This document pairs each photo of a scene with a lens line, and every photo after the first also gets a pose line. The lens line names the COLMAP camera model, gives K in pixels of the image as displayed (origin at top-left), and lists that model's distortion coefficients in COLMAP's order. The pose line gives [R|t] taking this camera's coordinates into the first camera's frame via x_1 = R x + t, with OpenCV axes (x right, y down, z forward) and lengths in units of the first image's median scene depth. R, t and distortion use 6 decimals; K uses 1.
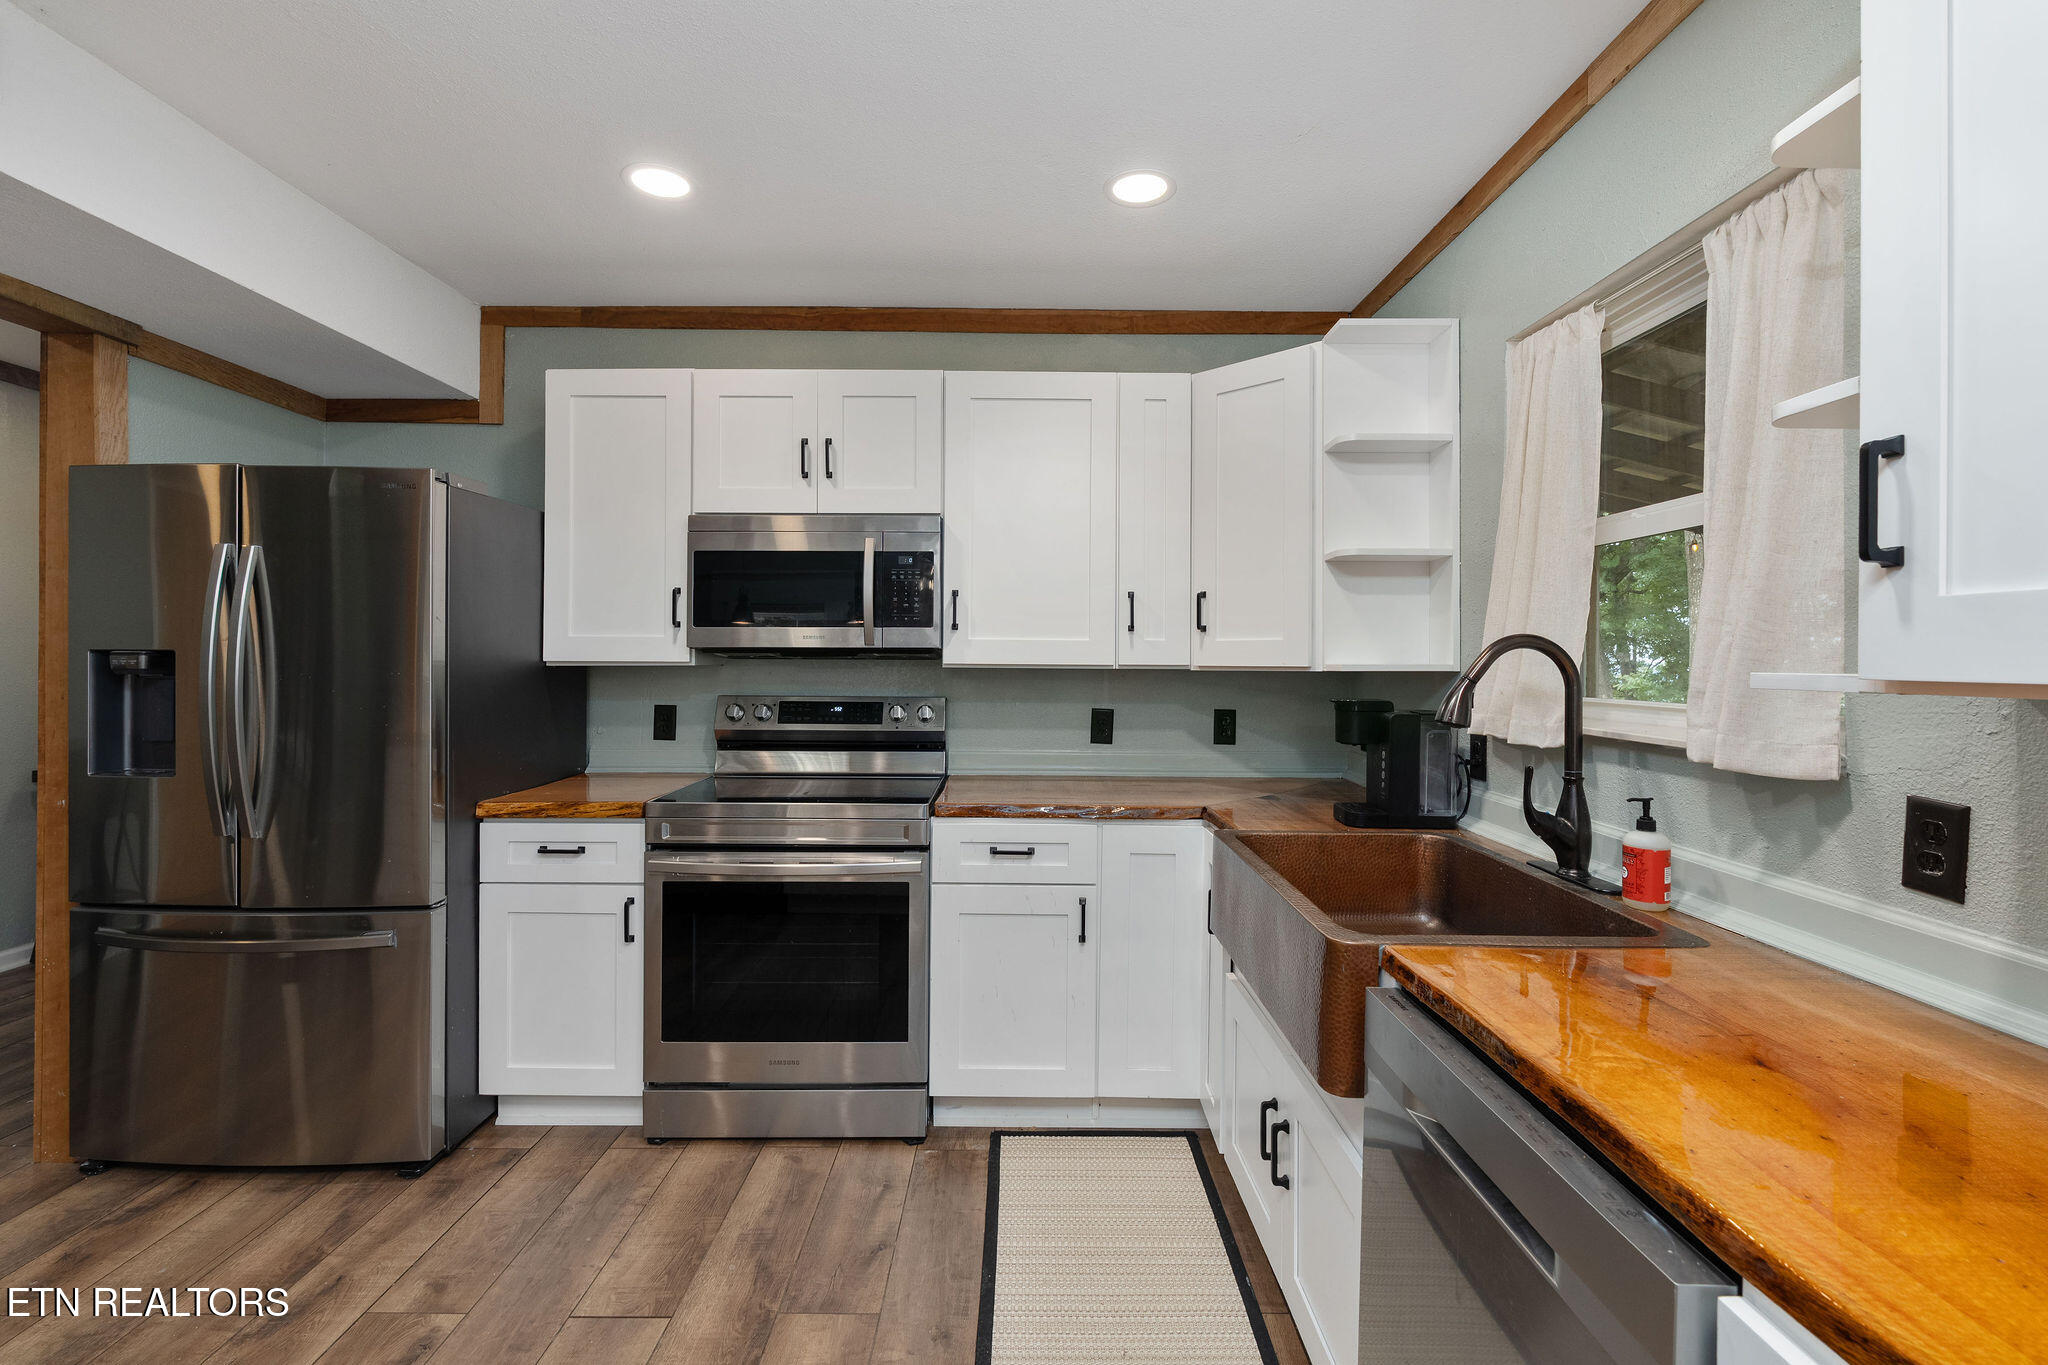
lens RADIAL K [[910.8, 0, 1020.0], [0, 910.8, 656.8], [0, 0, 1]] dist [-0.000501, 0.000275]
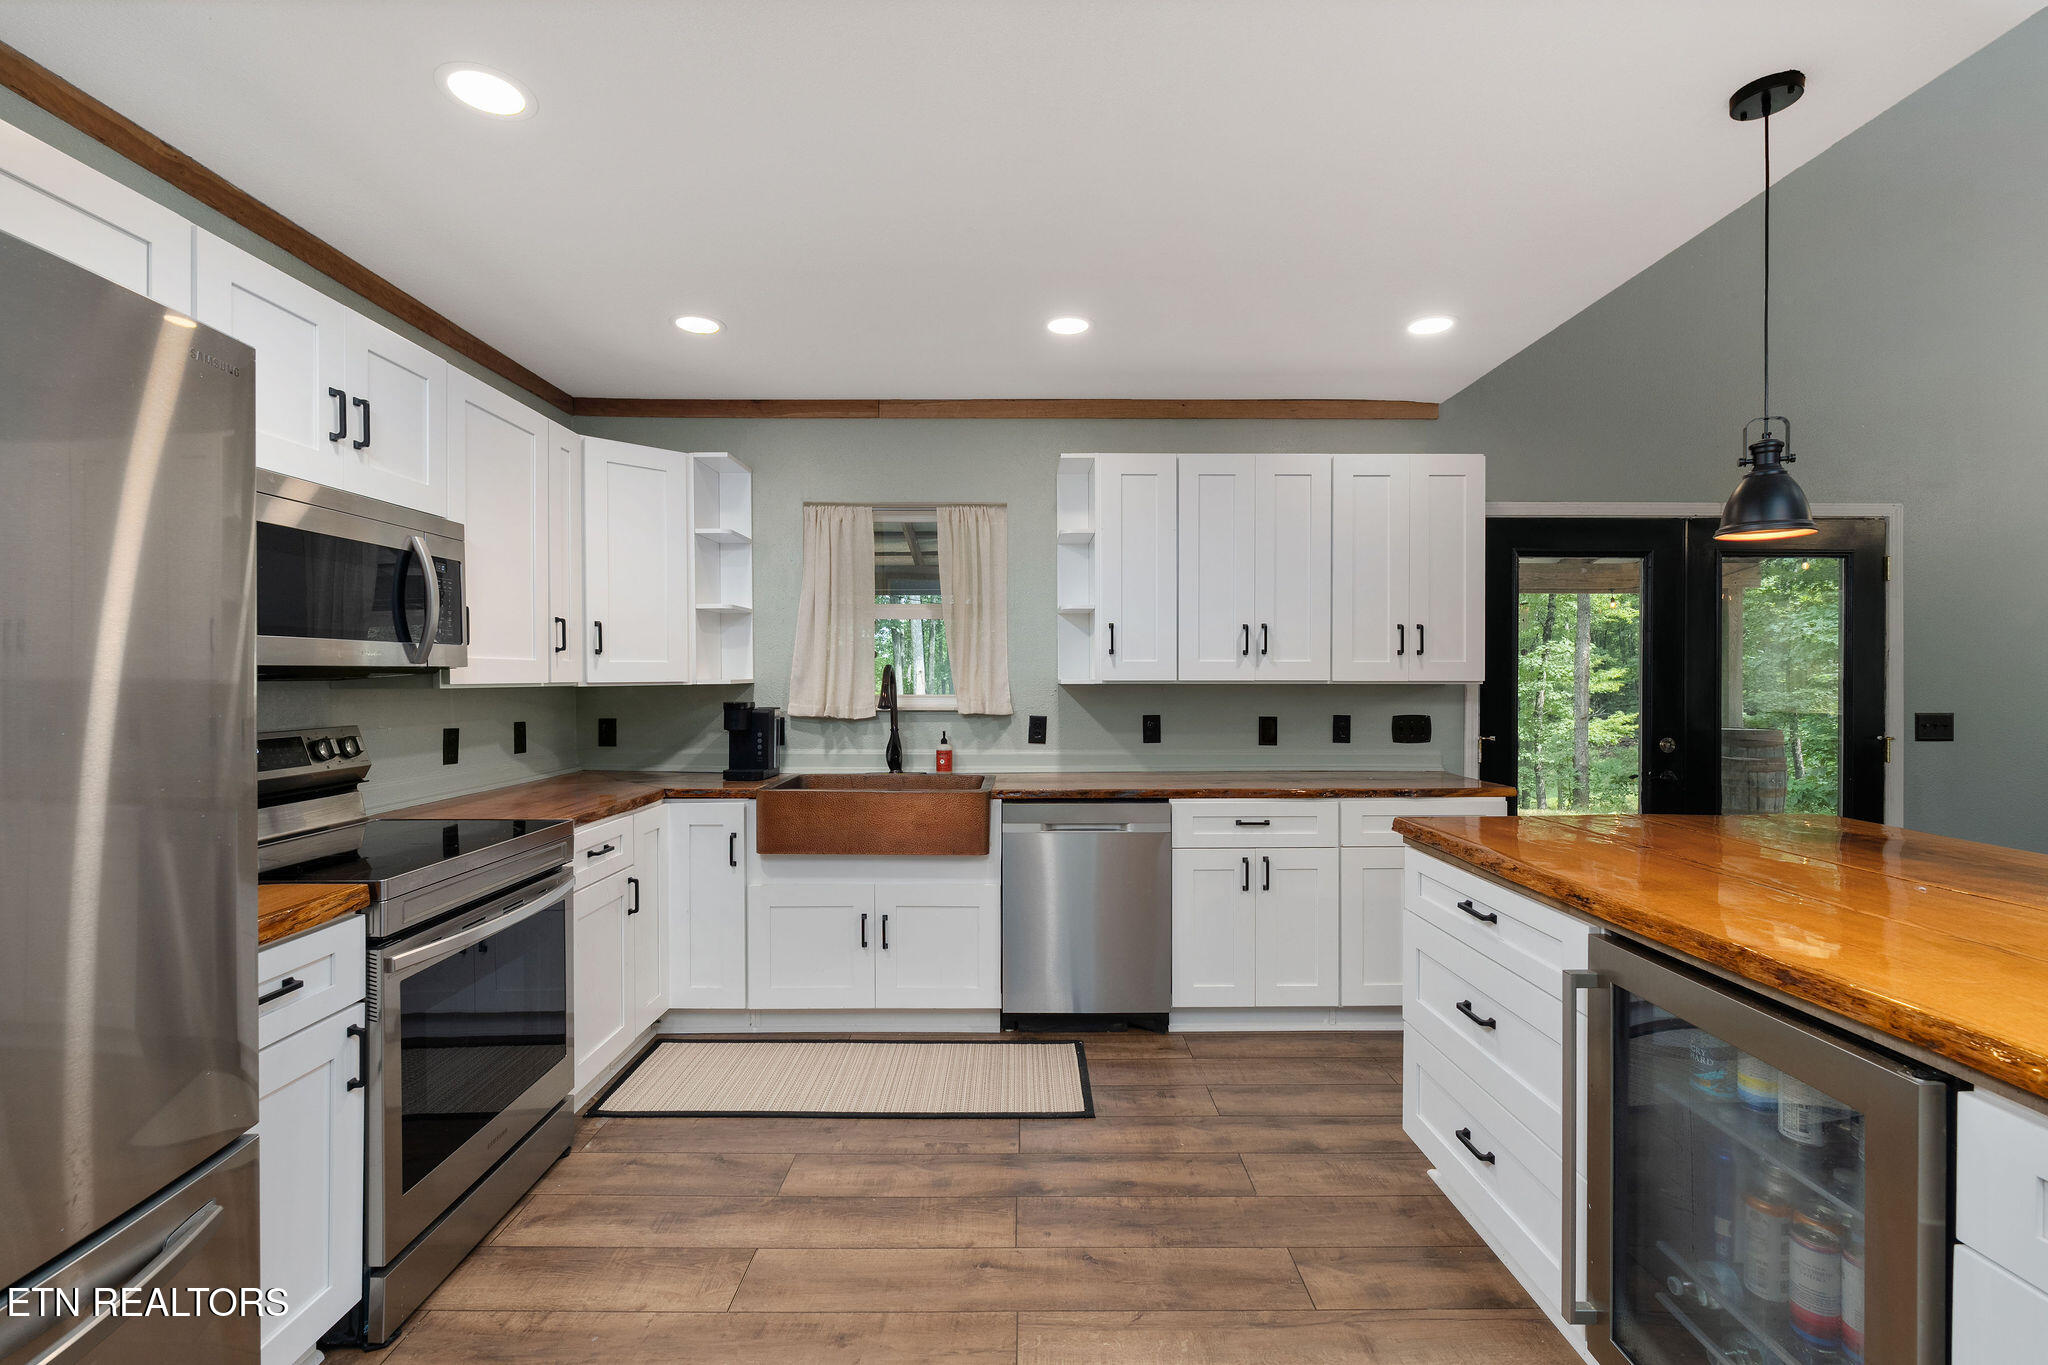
lens RADIAL K [[897.9, 0, 1024.0], [0, 897.9, 682.5], [0, 0, 1]] dist [-0.004271, -0.000080]
pose [[-0.002800, -0.013885, 0.999900, -1.106303], [-0.000400, 0.999904, 0.013884, -0.008037], [-0.999996, -0.000361, -0.002805, 0.485316]]
